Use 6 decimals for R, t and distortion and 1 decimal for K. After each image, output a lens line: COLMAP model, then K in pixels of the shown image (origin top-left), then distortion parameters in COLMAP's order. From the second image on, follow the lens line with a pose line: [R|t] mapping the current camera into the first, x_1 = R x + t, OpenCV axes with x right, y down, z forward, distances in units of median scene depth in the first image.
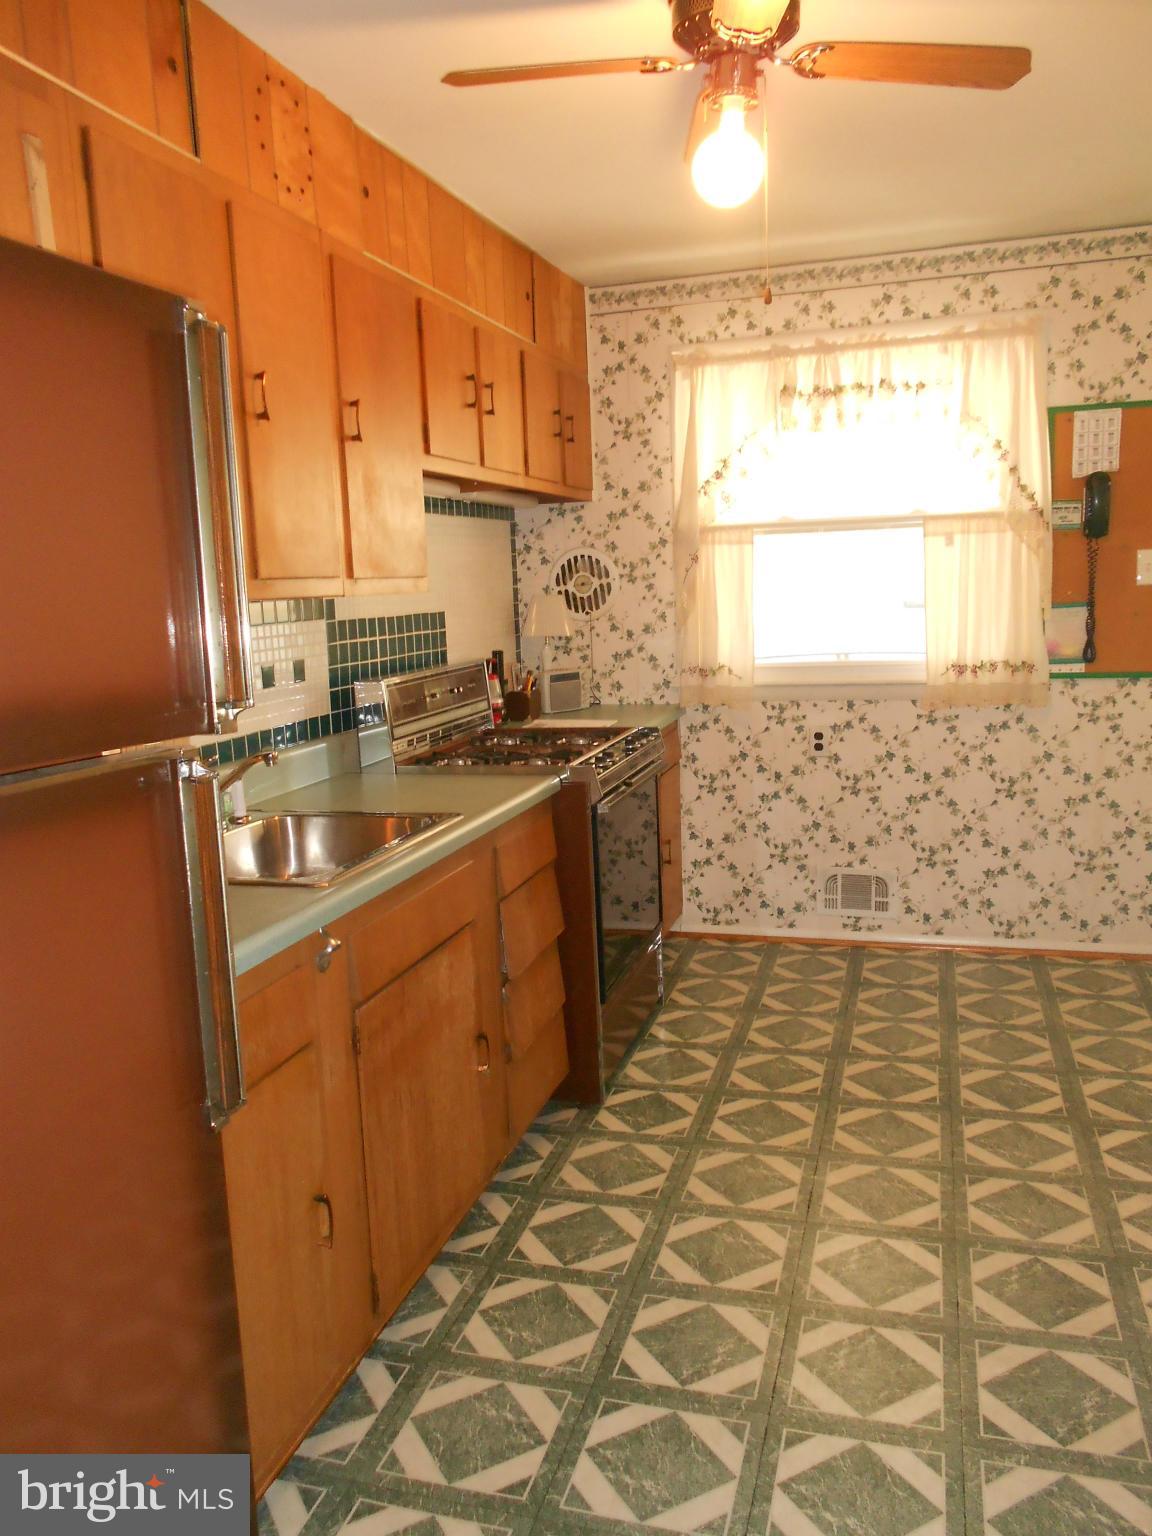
lens RADIAL K [[1184.7, 0, 565.6], [0, 1184.7, 764.7], [0, 0, 1]] dist [0.001233, -0.003377]
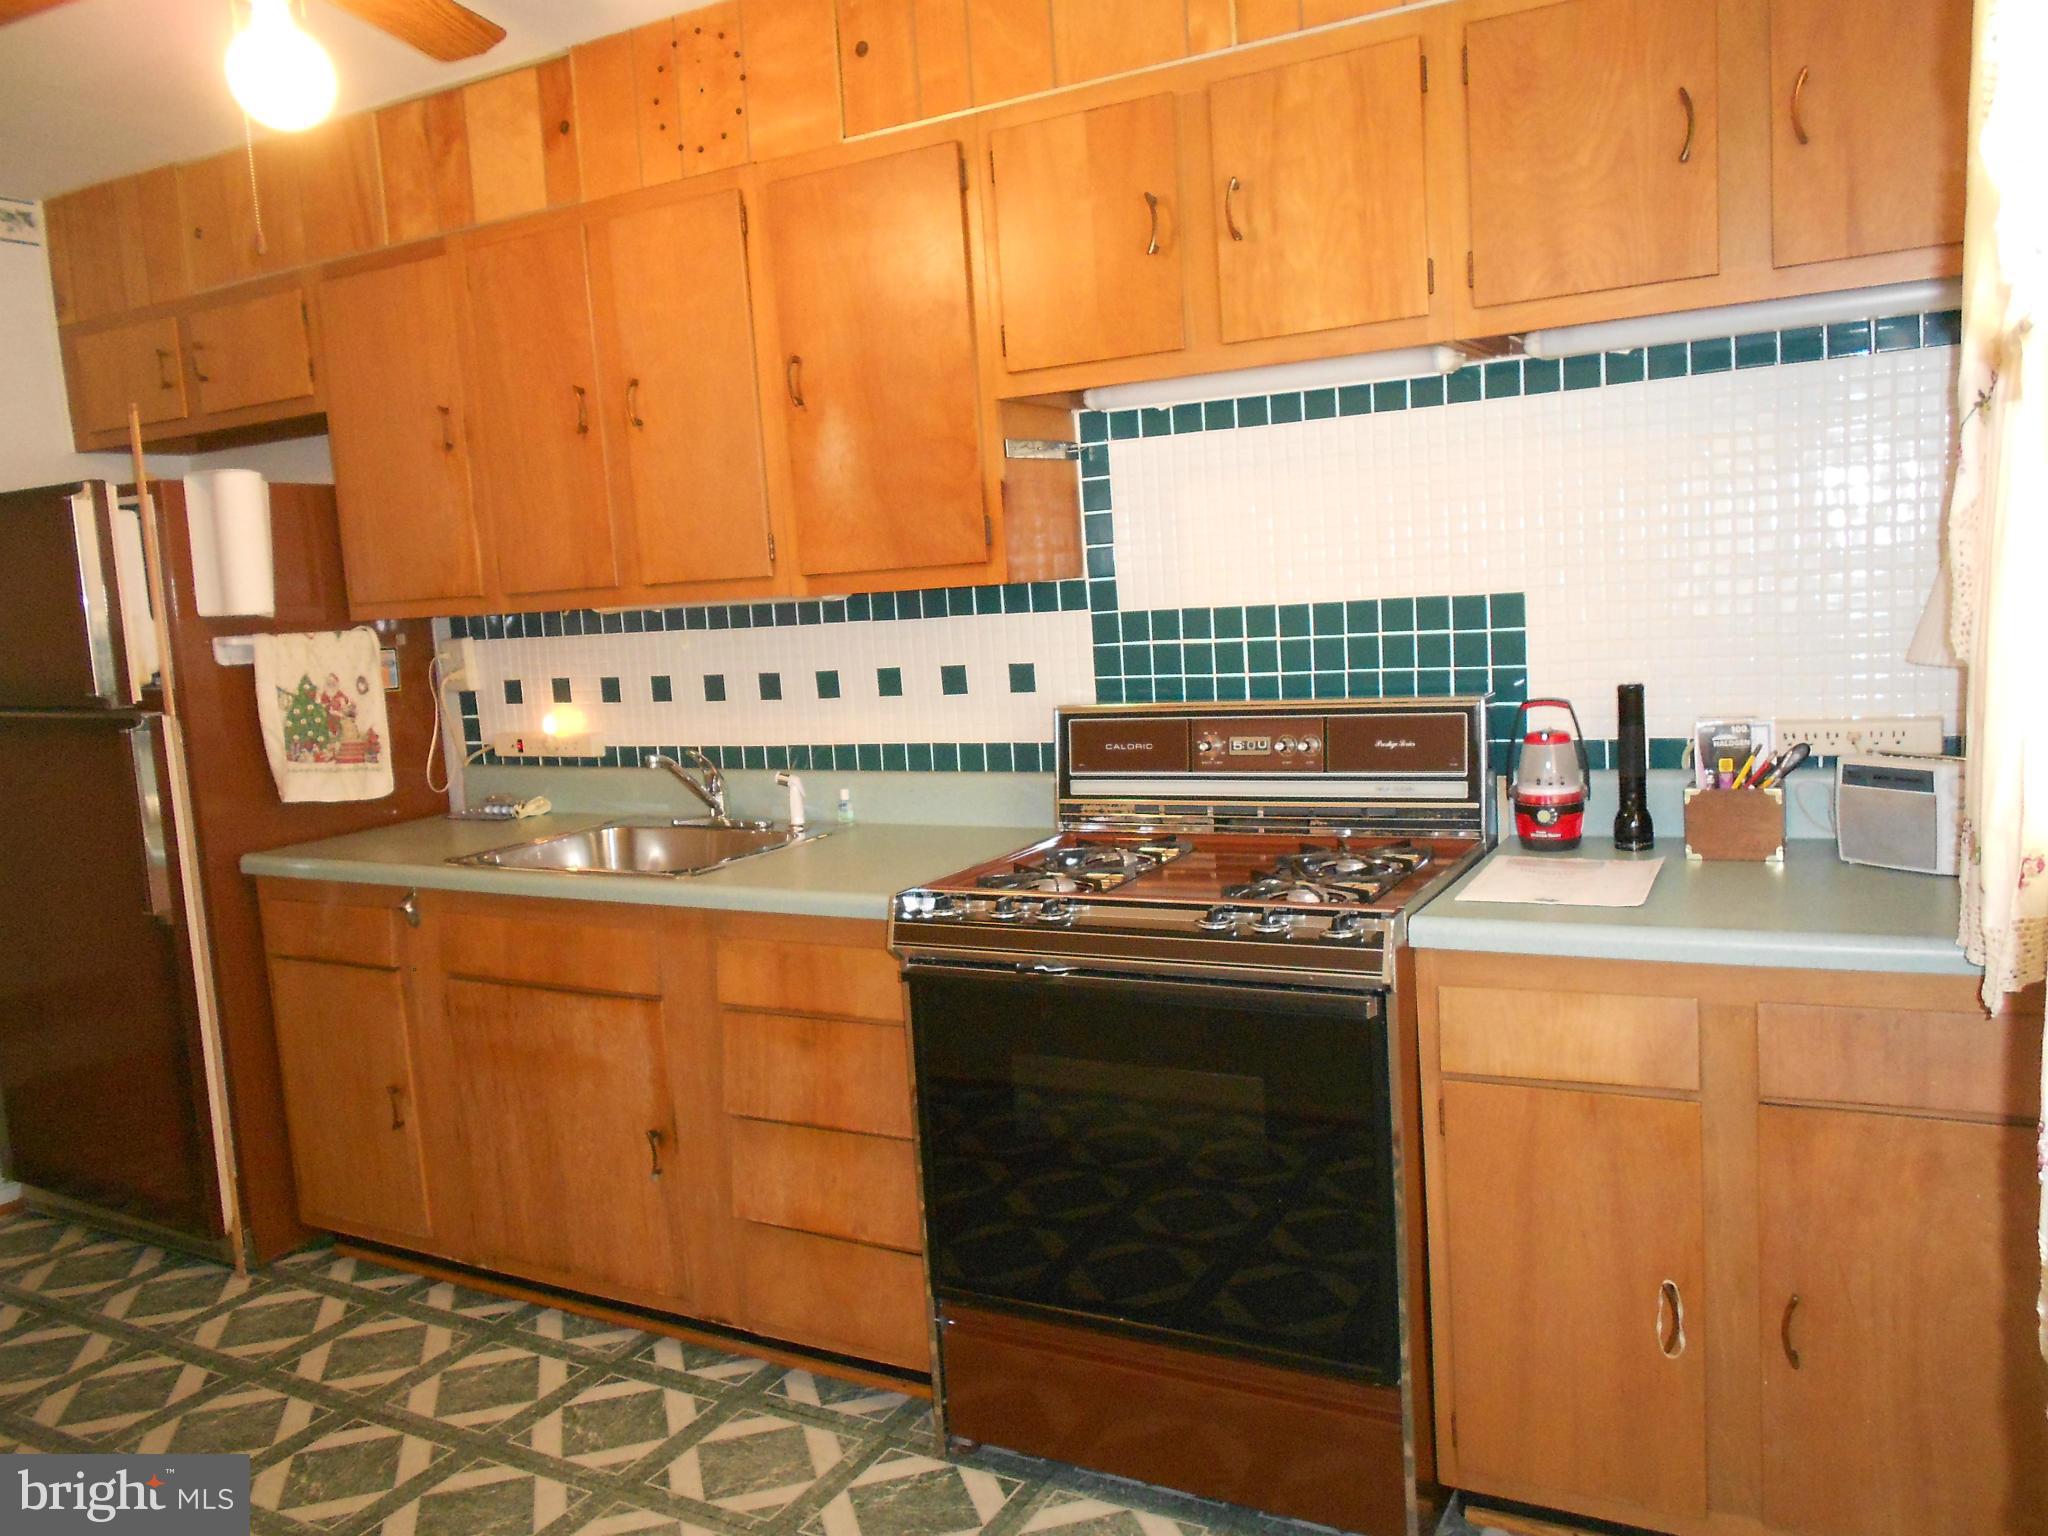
lens RADIAL K [[1579.6, 0, 1007.8], [0, 1579.6, 772.1], [0, 0, 1]] dist [0.001233, -0.003377]
pose [[-0.220915, 0.167198, -0.960855, 0.862006], [-0.077837, 0.979031, 0.188257, -0.238355], [0.972182, 0.116378, -0.203268, 1.360926]]
